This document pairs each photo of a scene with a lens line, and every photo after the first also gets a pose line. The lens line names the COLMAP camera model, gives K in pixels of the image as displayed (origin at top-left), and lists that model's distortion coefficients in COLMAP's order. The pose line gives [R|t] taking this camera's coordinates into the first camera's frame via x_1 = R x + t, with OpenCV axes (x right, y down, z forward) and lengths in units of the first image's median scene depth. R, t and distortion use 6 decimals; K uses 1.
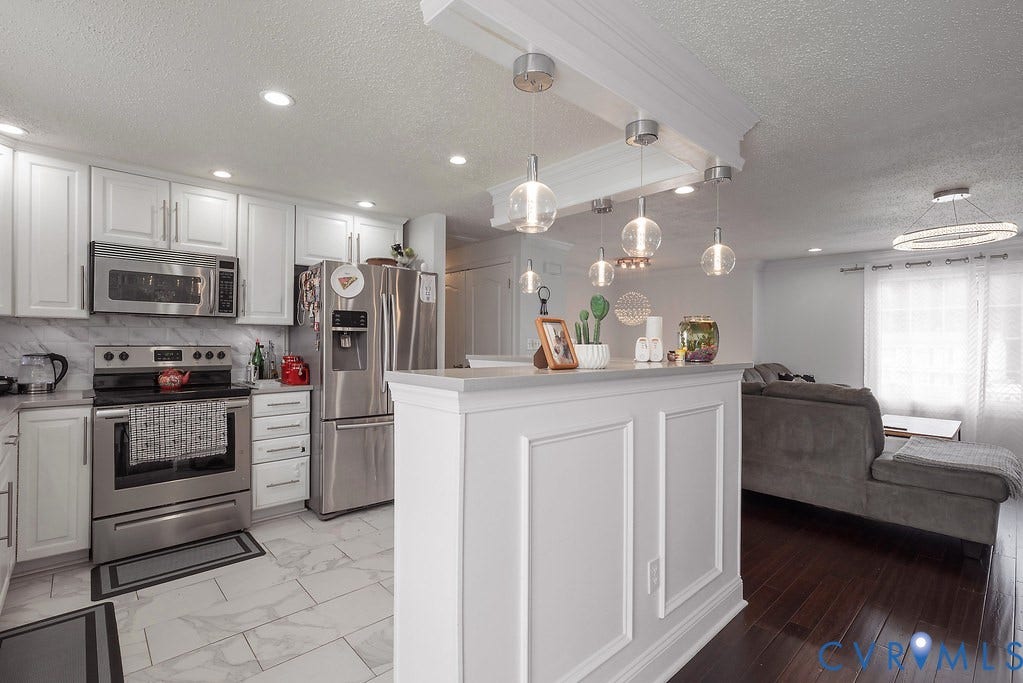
lens RADIAL K [[465.6, 0, 507.2], [0, 465.6, 341.3], [0, 0, 1]] dist [-0.001927, -0.000529]
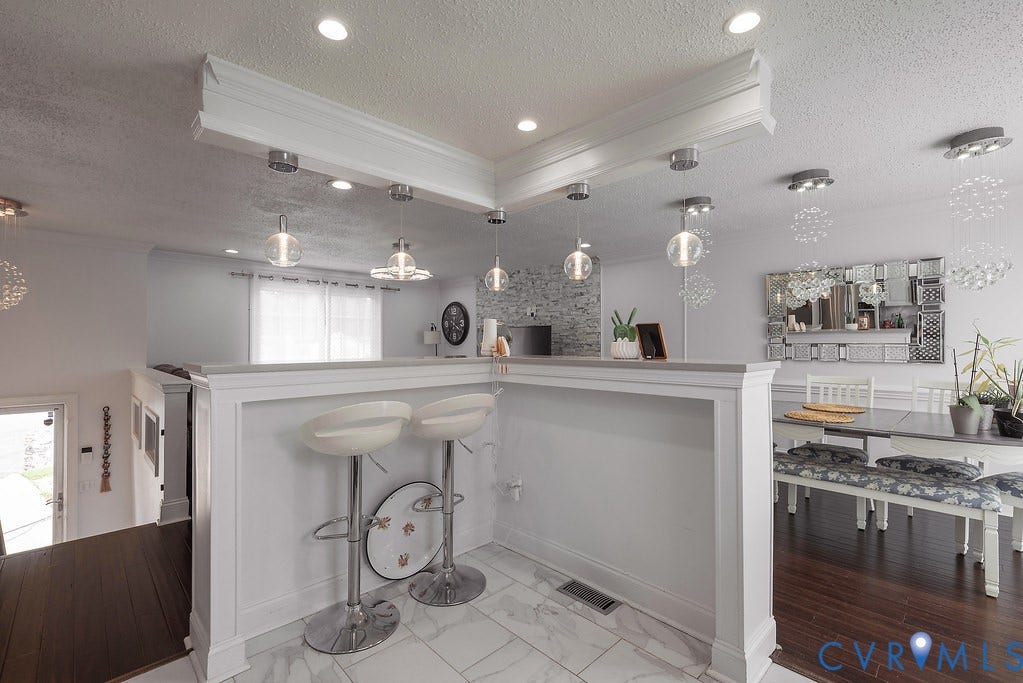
lens RADIAL K [[446.0, 0, 504.6], [0, 446.0, 340.8], [0, 0, 1]] dist [-0.001486, -0.000477]
pose [[-0.022337, -0.000681, 0.999750, -0.590119], [-0.003249, 0.999995, 0.000609, 0.000979], [-0.999745, -0.003234, -0.022339, 0.703919]]
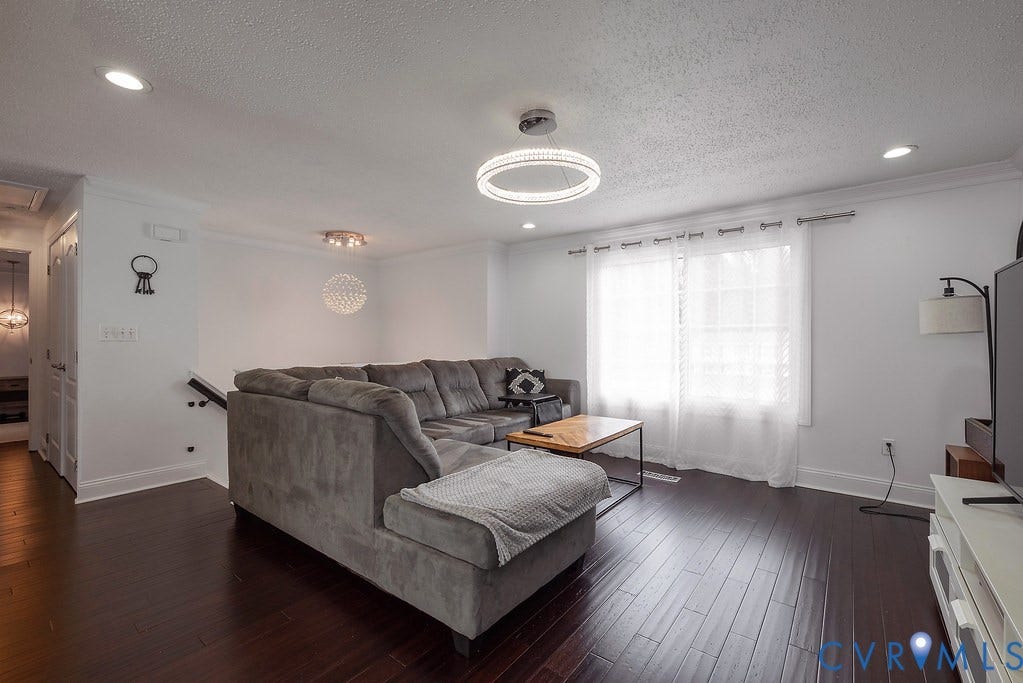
lens RADIAL K [[432.1, 0, 511.5], [0, 432.1, 341.5], [0, 0, 1]] dist [0.000060, -0.000050]
pose [[0.985593, -0.003841, 0.169090, 0.836499], [0.003431, 0.999990, 0.002716, 0.029809], [-0.169099, -0.002097, 0.985597, 0.348029]]
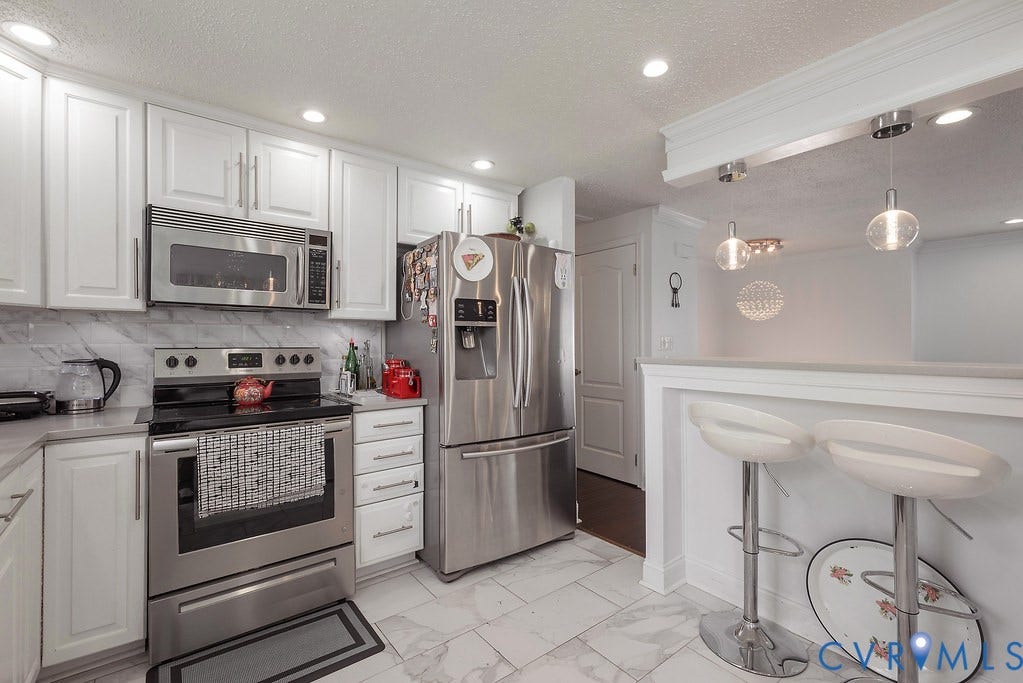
lens RADIAL K [[446.0, 0, 504.6], [0, 446.0, 340.8], [0, 0, 1]] dist [-0.001486, -0.000477]
pose [[0.996623, -0.008272, -0.081695, -0.243506], [0.008007, 0.999962, -0.003567, 0.004318], [0.081722, 0.002900, 0.996651, 0.303081]]
